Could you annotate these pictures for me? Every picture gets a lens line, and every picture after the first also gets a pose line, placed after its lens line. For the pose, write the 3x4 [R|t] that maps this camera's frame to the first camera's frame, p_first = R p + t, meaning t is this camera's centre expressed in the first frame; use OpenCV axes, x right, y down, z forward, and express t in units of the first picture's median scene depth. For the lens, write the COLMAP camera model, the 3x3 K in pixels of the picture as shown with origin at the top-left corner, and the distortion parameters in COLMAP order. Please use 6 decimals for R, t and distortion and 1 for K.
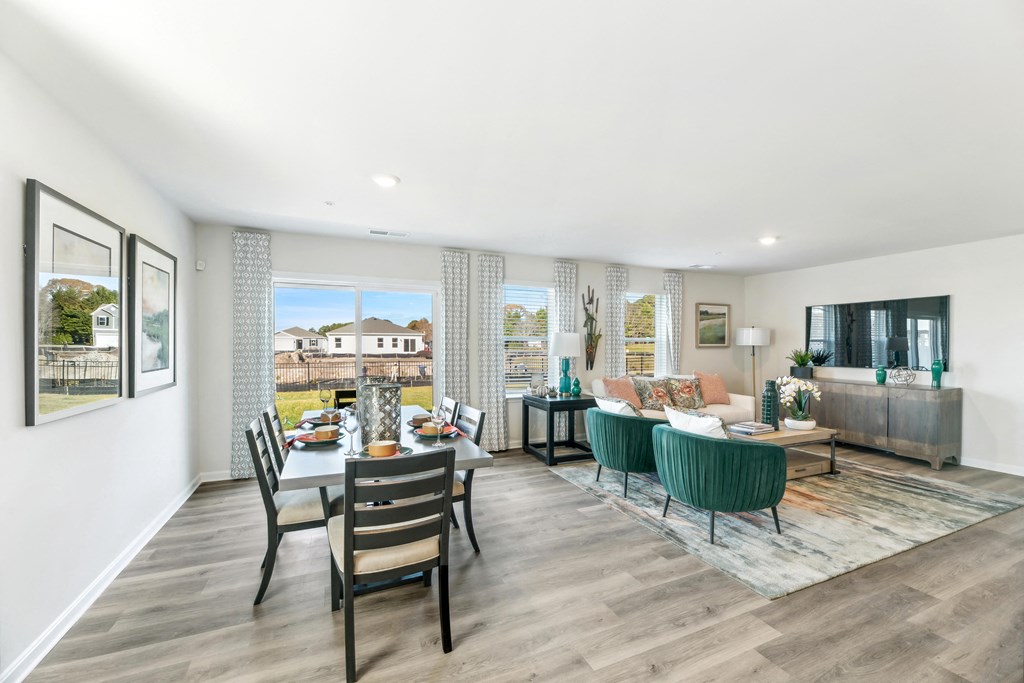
lens RADIAL K [[417.2, 0, 514.6], [0, 417.2, 346.6], [0, 0, 1]] dist [0.002112, -0.000181]
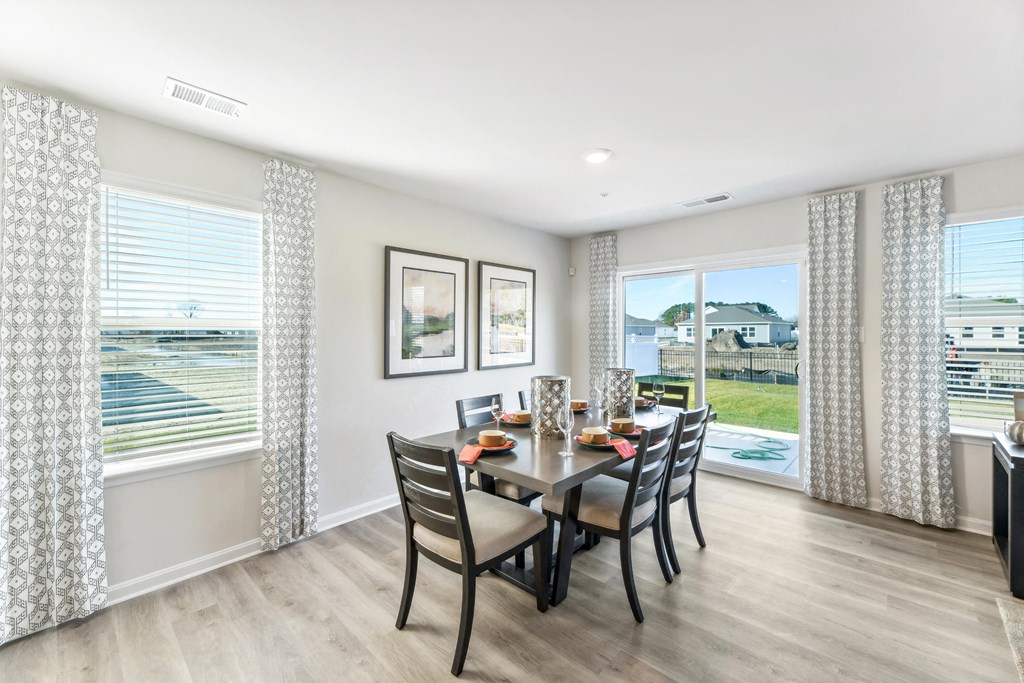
lens RADIAL K [[417.2, 0, 515.1], [0, 417.2, 330.4], [0, 0, 1]] dist [0.002112, -0.000181]
pose [[0.396060, -0.007138, -0.918197, 0.321621], [-0.003506, 0.999951, -0.009285, -0.004109], [0.918218, 0.006897, 0.396016, 0.330854]]
